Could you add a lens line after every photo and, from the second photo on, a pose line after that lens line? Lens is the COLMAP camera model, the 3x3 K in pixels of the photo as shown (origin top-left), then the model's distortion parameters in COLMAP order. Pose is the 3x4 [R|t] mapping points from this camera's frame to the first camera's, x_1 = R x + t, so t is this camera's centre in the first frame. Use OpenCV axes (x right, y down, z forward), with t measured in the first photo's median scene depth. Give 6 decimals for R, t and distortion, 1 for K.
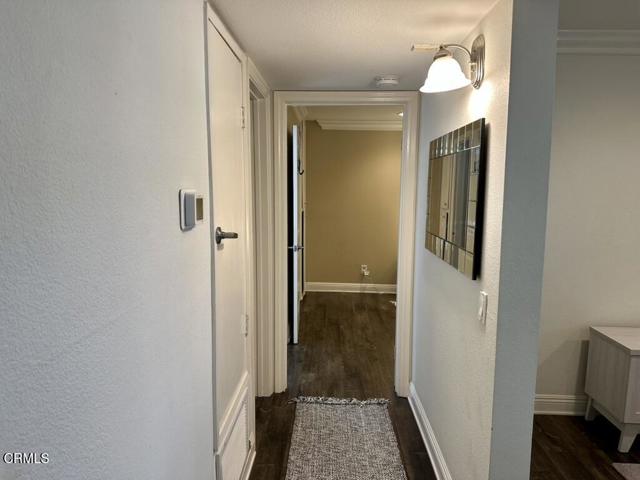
lens RADIAL K [[445.9, 0, 319.5], [0, 445.9, 240.4], [0, 0, 1]] dist [0.050255, -0.062780]
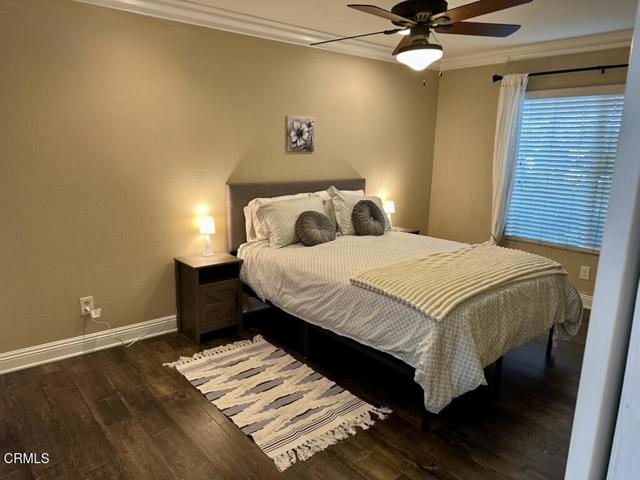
lens RADIAL K [[445.9, 0, 318.7], [0, 445.9, 240.8], [0, 0, 1]] dist [0.050255, -0.062780]
pose [[0.745176, -0.121775, 0.655656, -0.025635], [0.054345, 0.991005, 0.122294, -0.052476], [-0.664650, -0.055499, 0.745091, 0.474427]]
